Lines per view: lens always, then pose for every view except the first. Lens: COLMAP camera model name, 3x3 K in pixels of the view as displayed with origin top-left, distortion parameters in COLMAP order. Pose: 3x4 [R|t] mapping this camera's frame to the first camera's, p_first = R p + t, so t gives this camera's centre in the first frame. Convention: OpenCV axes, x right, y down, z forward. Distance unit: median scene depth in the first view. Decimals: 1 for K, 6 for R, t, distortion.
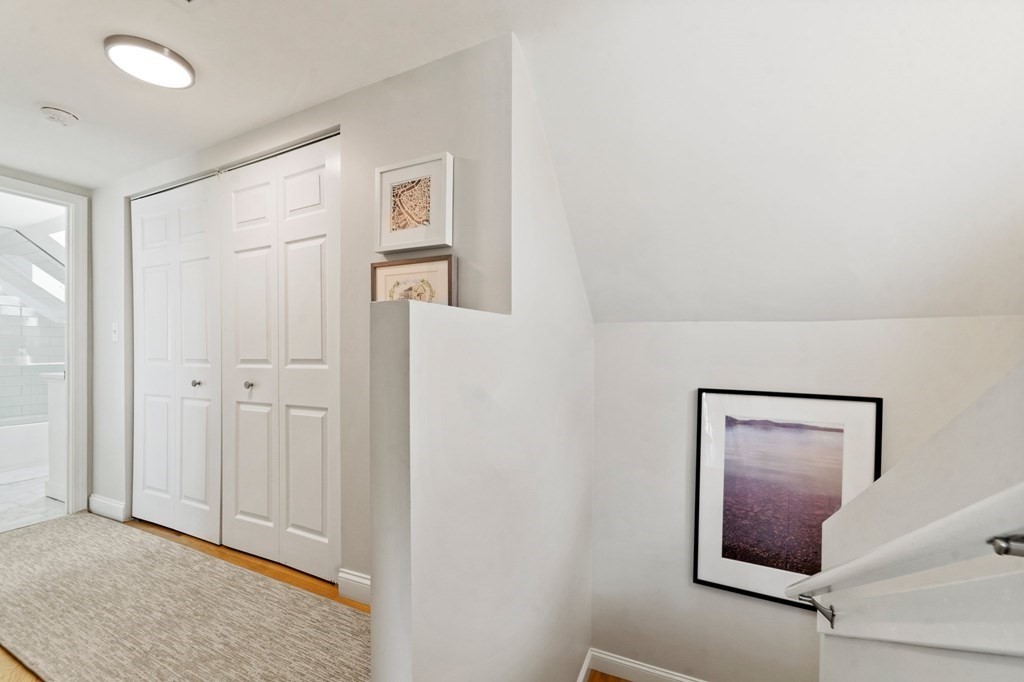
lens RADIAL K [[409.8, 0, 508.6], [0, 409.8, 350.4], [0, 0, 1]] dist [-0.014533, 0.005566]
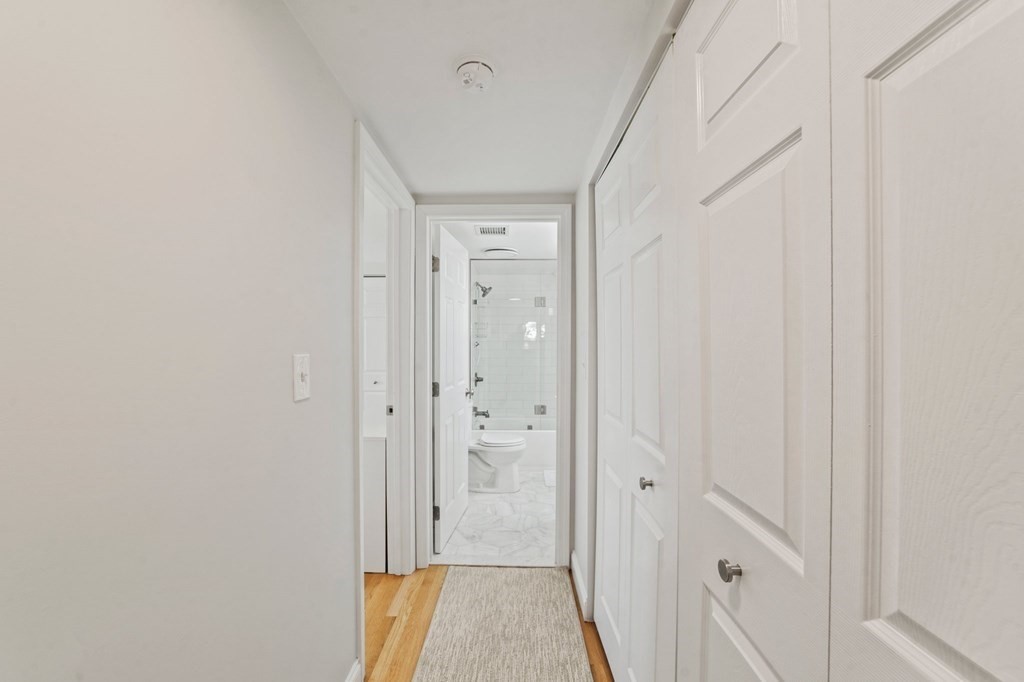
lens RADIAL K [[409.8, 0, 508.6], [0, 409.8, 350.4], [0, 0, 1]] dist [-0.014533, 0.005566]
pose [[0.413839, 0.015095, -0.910225, -0.365833], [0.000201, 0.999861, 0.016673, -0.099315], [0.910350, -0.007083, 0.413779, 0.624997]]
